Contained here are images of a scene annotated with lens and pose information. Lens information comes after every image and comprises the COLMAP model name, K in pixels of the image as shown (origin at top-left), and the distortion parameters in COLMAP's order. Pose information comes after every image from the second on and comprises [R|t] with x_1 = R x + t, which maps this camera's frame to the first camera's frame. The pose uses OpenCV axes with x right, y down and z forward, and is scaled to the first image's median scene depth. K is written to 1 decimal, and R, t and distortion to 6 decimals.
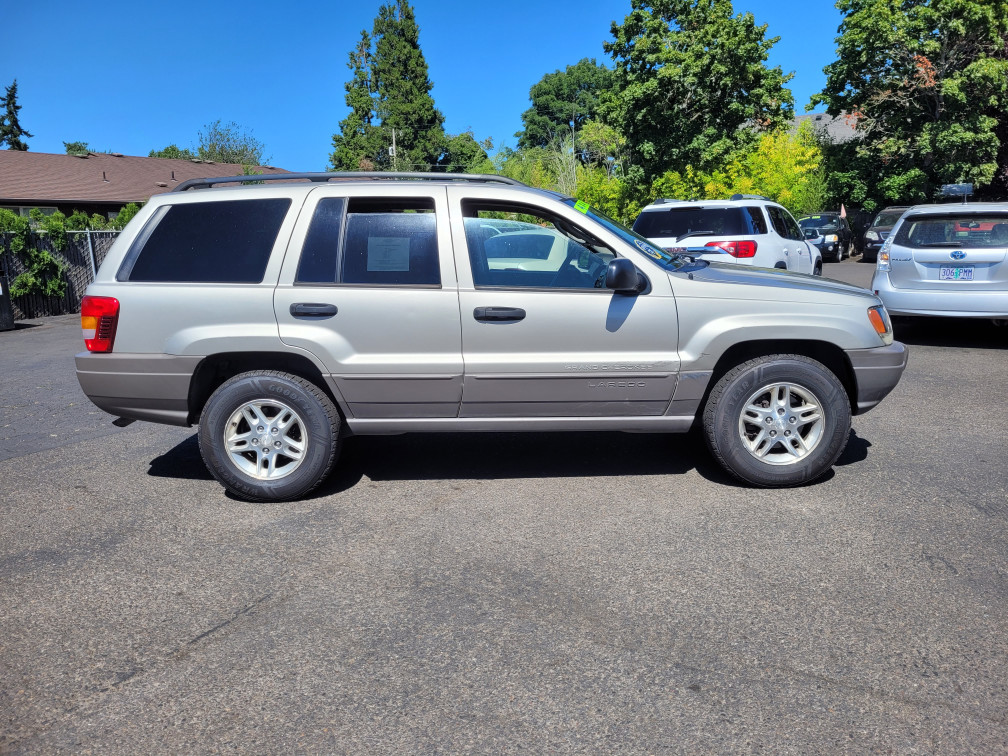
lens RADIAL K [[765.2, 0, 504.0], [0, 765.2, 378.0], [0, 0, 1]] dist [0.051184, -0.043387]
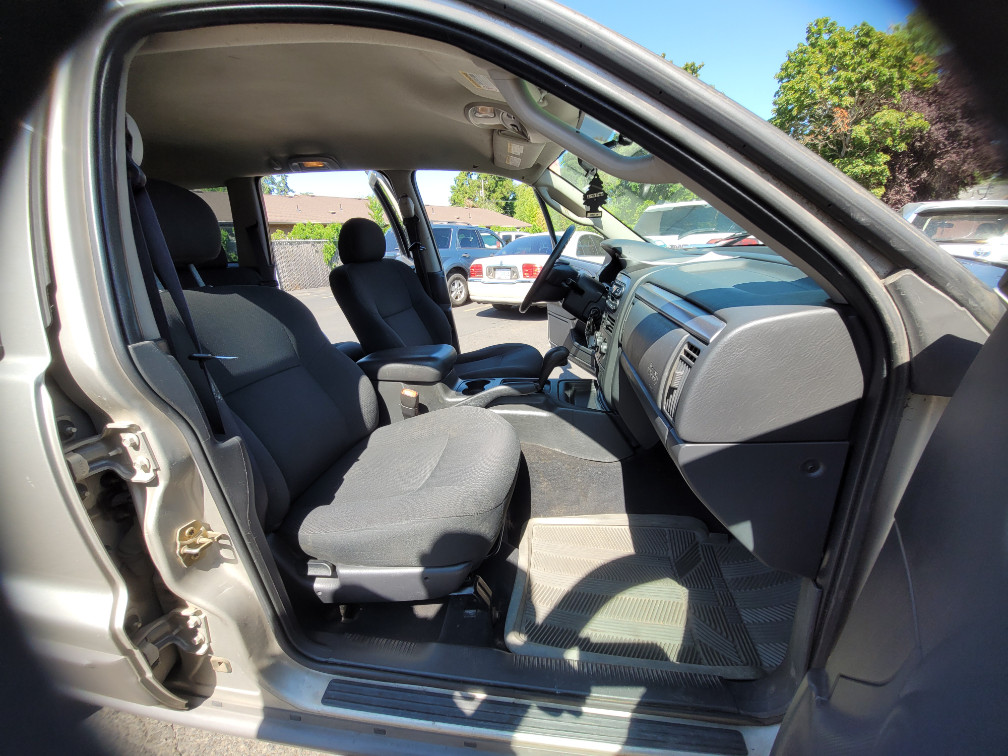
lens RADIAL K [[402.3, 0, 504.3], [0, 402.3, 388.0], [0, 0, 1]] dist [-0.001200, -0.008973]
pose [[0.995051, 0.025145, -0.096130, 0.009126], [-0.009555, 0.987180, 0.159325, -0.016812], [0.098904, -0.157618, 0.982535, 0.118868]]
